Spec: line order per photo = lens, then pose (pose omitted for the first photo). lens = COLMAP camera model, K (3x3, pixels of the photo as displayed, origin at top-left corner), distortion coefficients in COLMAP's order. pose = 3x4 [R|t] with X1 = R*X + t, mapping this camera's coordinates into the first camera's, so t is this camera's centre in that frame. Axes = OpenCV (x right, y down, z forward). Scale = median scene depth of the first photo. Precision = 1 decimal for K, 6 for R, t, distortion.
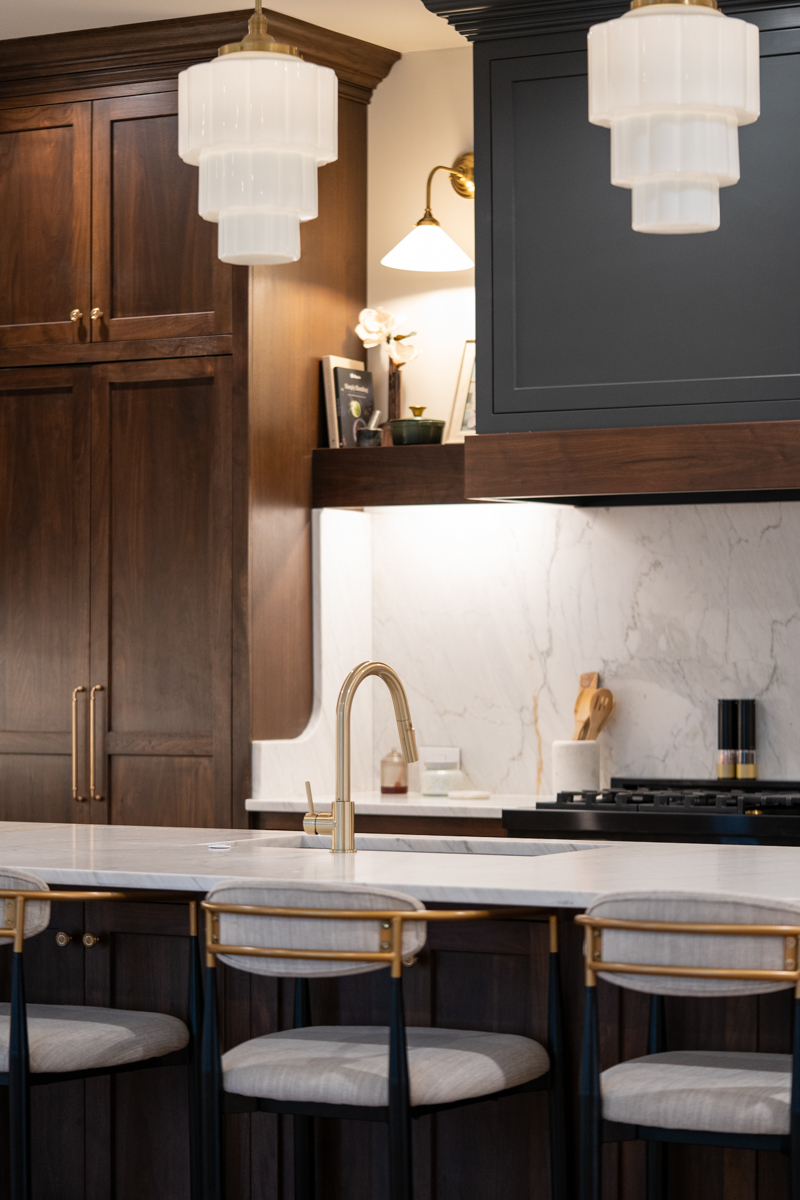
lens RADIAL K [[3110.6, 0, 400.0], [0, 3110.6, 600.0], [0, 0, 1]] dist [-0.030876, -0.106388]
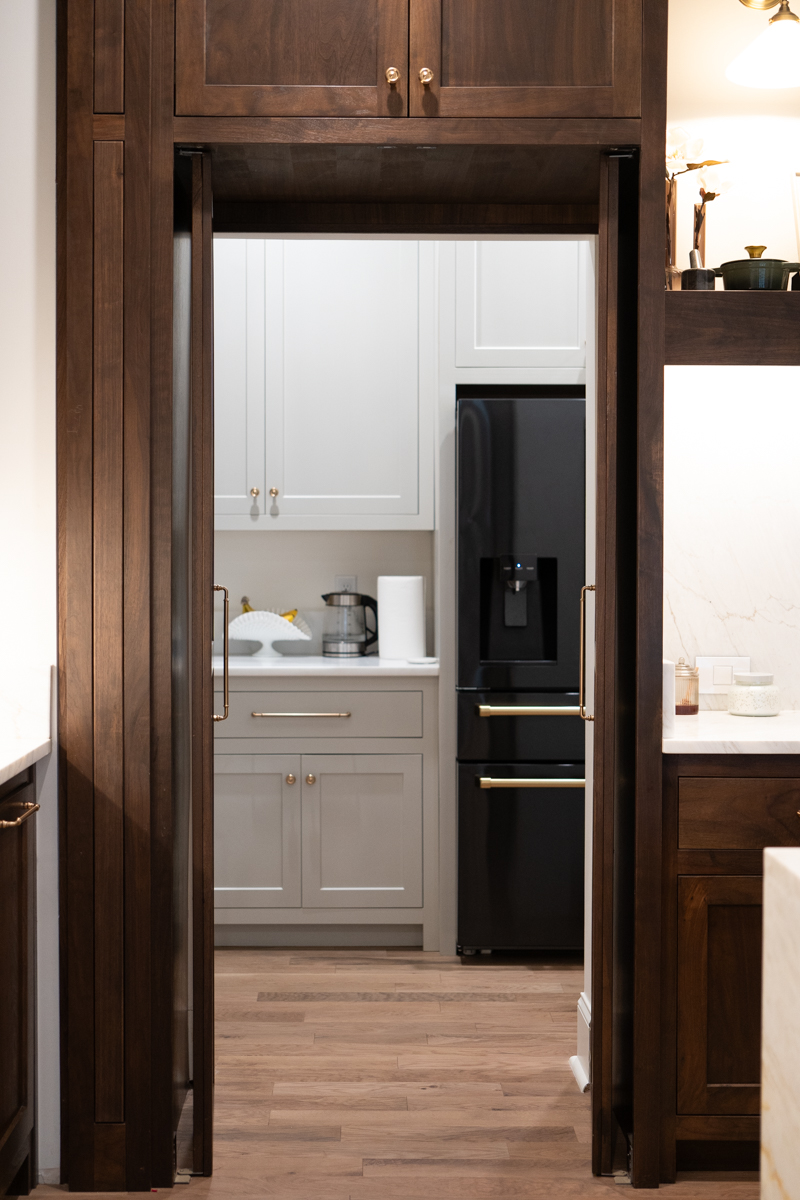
lens RADIAL K [[1748.6, 0, 400.0], [0, 1748.6, 600.0], [0, 0, 1]] dist [-0.000019, -0.006454]
pose [[0.862626, -0.013416, 0.505664, -0.311299], [-0.011942, 0.998829, 0.046873, 0.010734], [-0.505701, -0.046473, 0.861456, 0.648731]]
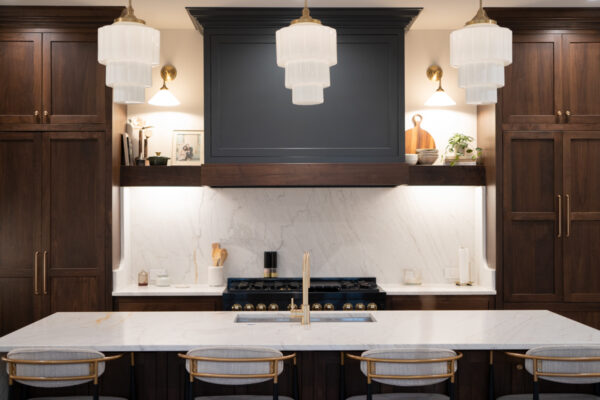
lens RADIAL K [[826.1, 0, 300.7], [0, 826.1, 208.7], [0, 0, 1]] dist [0.008495, 0.047690]
pose [[0.859155, 0.000753, 0.511715, -0.275068], [-0.007258, 0.999916, 0.010716, -0.018910], [-0.511664, -0.012921, 0.859088, 0.273019]]
